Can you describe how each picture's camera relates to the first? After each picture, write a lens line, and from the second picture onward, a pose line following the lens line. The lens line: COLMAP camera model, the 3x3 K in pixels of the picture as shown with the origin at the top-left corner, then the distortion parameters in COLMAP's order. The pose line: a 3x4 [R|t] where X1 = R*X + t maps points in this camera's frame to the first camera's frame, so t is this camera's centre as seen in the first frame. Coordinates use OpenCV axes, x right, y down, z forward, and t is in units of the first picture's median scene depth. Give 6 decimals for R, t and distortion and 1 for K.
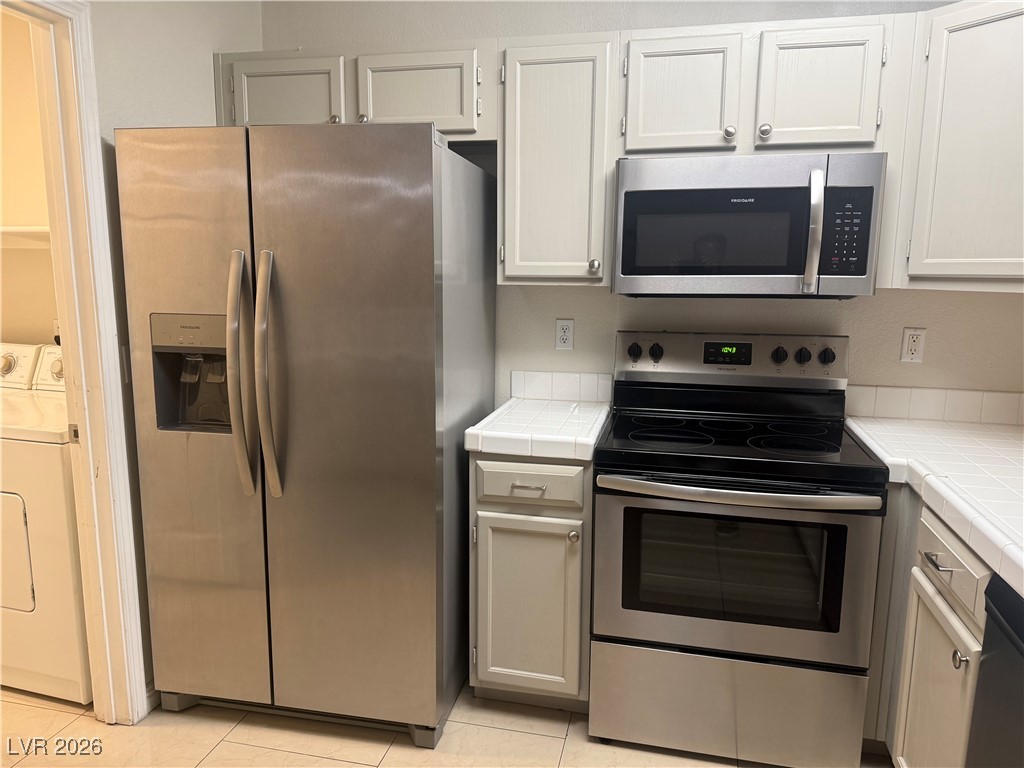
lens RADIAL K [[729.7, 0, 504.4], [0, 729.7, 389.8], [0, 0, 1]] dist [0.023391, -0.055227]
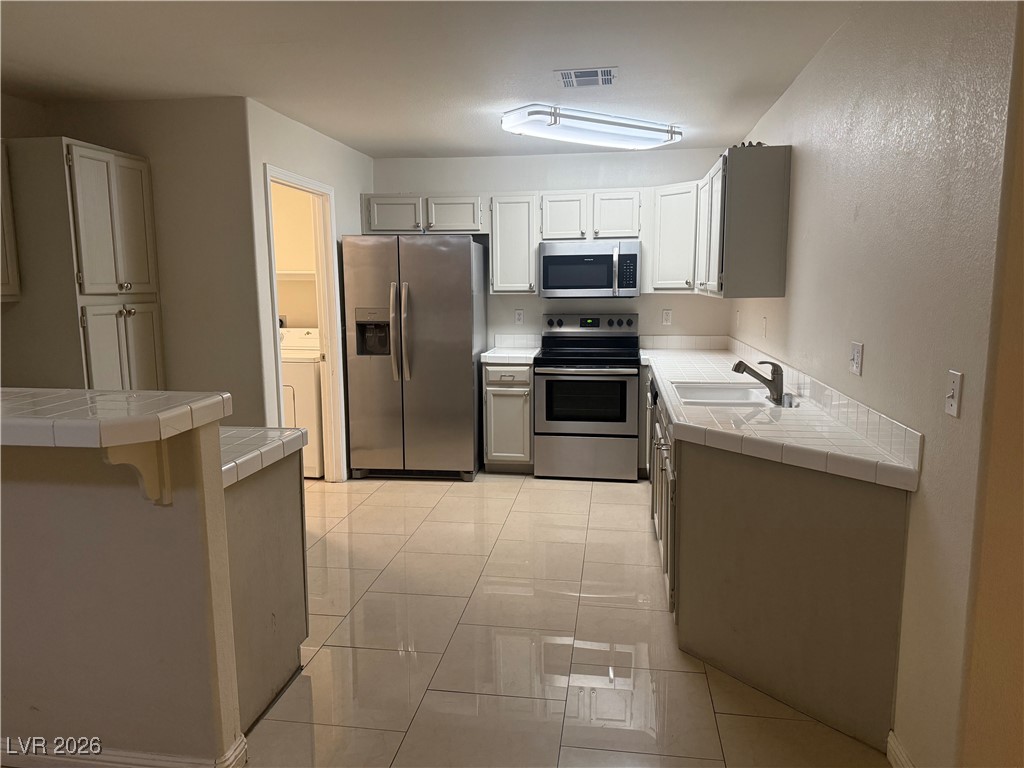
lens RADIAL K [[729.7, 0, 514.3], [0, 729.7, 388.6], [0, 0, 1]] dist [0.023391, -0.055227]
pose [[0.996089, -0.027626, 0.083925, -0.150801], [0.029417, 0.999364, -0.020178, 0.224697], [-0.083314, 0.022568, 0.996268, -1.445764]]
